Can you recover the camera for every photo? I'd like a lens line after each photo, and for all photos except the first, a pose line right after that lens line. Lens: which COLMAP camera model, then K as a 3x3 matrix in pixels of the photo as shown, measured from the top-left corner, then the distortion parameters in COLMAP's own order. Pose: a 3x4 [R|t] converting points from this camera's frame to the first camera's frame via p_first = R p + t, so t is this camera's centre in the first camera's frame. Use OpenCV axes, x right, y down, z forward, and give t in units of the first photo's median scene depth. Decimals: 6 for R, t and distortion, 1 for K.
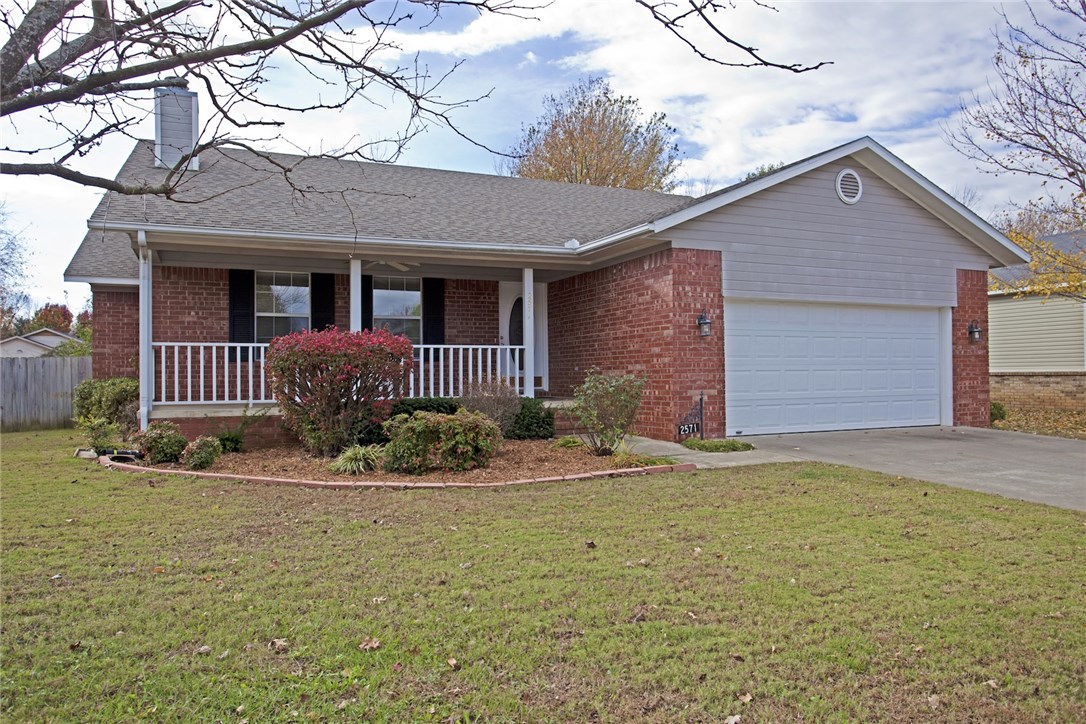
lens RADIAL K [[773.5, 0, 543.0], [0, 773.5, 362.0], [0, 0, 1]] dist [-0.009811, -0.001306]
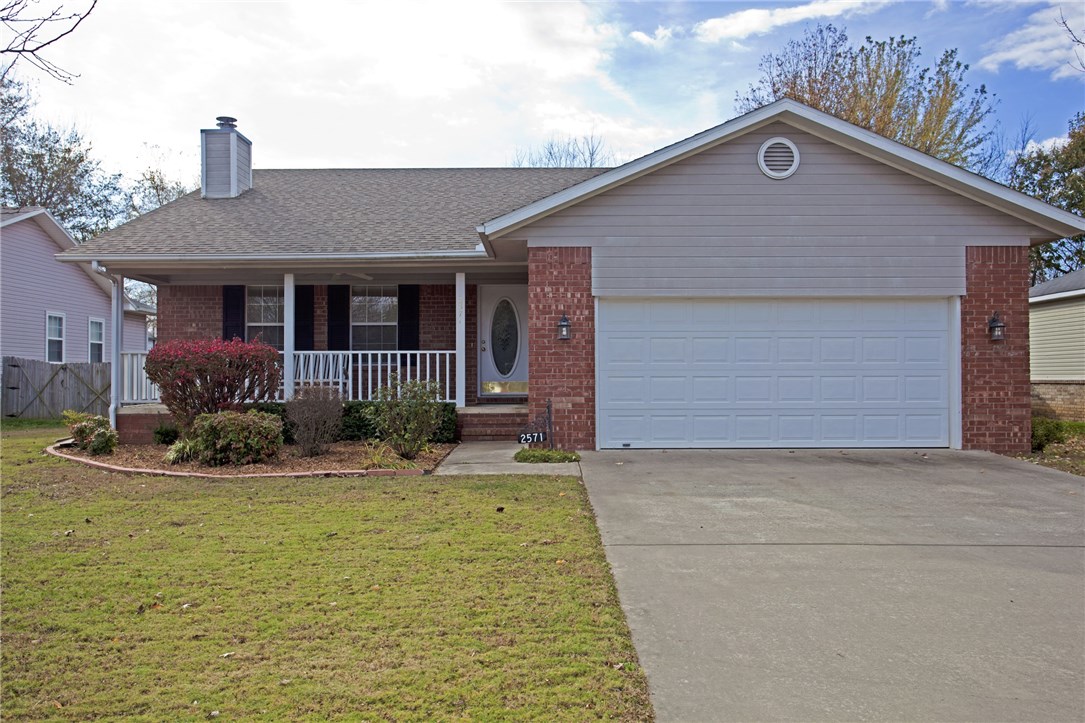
lens RADIAL K [[886.2, 0, 542.5], [0, 886.2, 361.5], [0, 0, 1]] dist [0.003895, -0.000807]
pose [[0.905661, -0.002761, -0.423994, 0.580135], [0.000859, 0.999989, -0.004679, -0.001759], [0.424002, 0.003873, 0.905653, 0.017772]]
